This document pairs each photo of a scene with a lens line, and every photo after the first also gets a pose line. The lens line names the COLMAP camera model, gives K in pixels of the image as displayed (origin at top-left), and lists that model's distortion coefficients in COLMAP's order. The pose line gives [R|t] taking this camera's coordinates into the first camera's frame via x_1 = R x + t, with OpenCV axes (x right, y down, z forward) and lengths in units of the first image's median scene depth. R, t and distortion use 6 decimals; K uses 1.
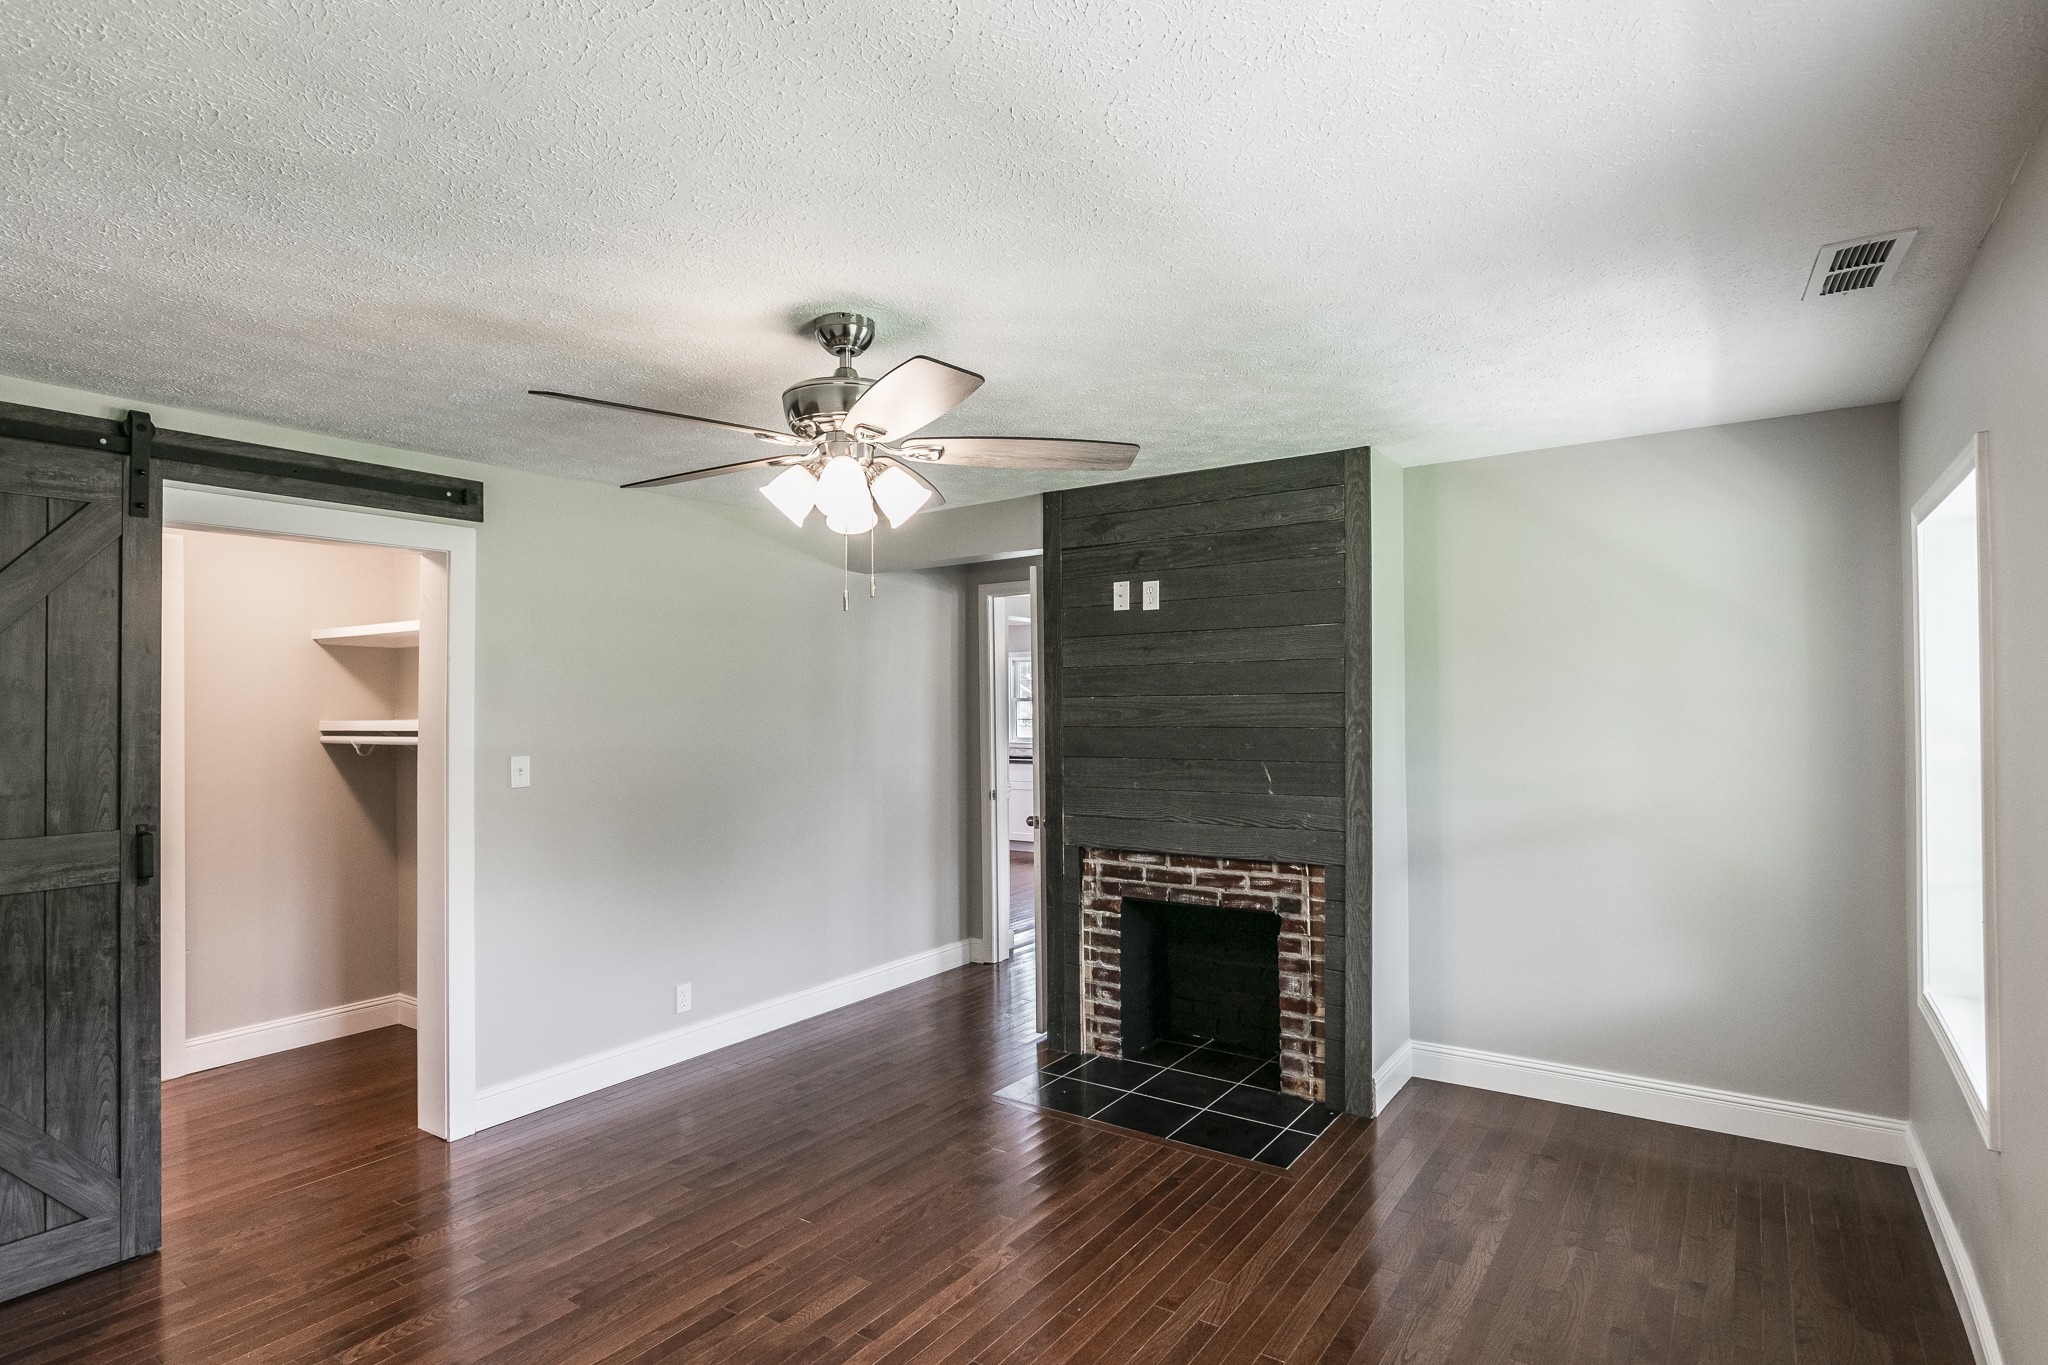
lens RADIAL K [[1006.0, 0, 1025.2], [0, 1006.0, 676.3], [0, 0, 1]] dist [-0.005197, -0.000900]
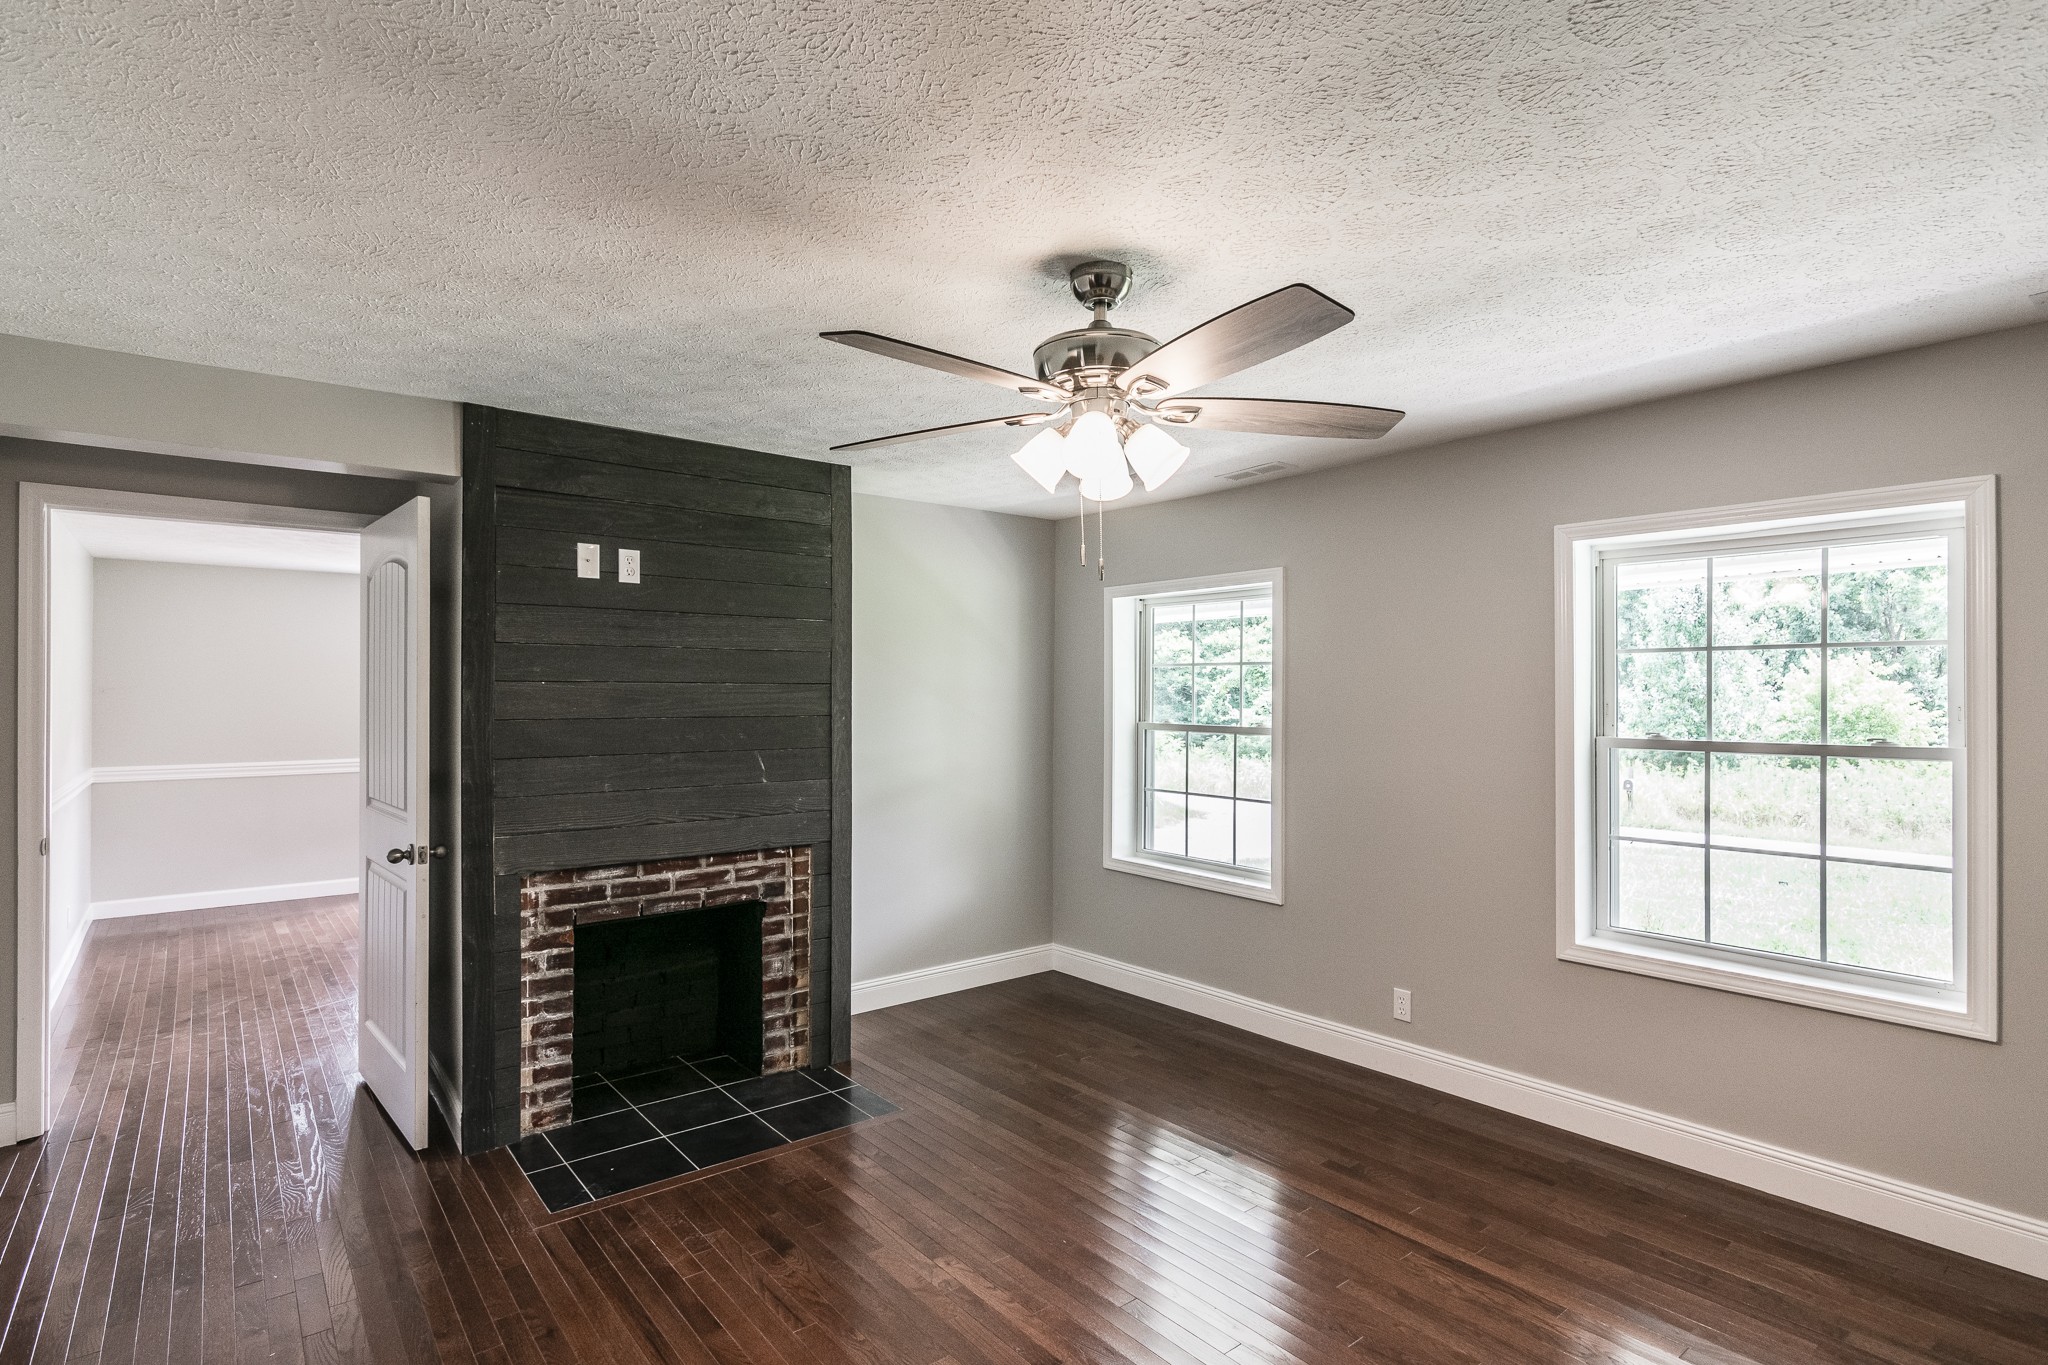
lens RADIAL K [[1006.0, 0, 1012.1], [0, 1006.0, 692.7], [0, 0, 1]] dist [-0.005197, -0.000900]
pose [[0.304335, 0.023131, 0.952284, -0.637520], [-0.020671, 0.999630, -0.017675, 0.039488], [-0.952341, -0.014305, 0.304701, 0.451103]]
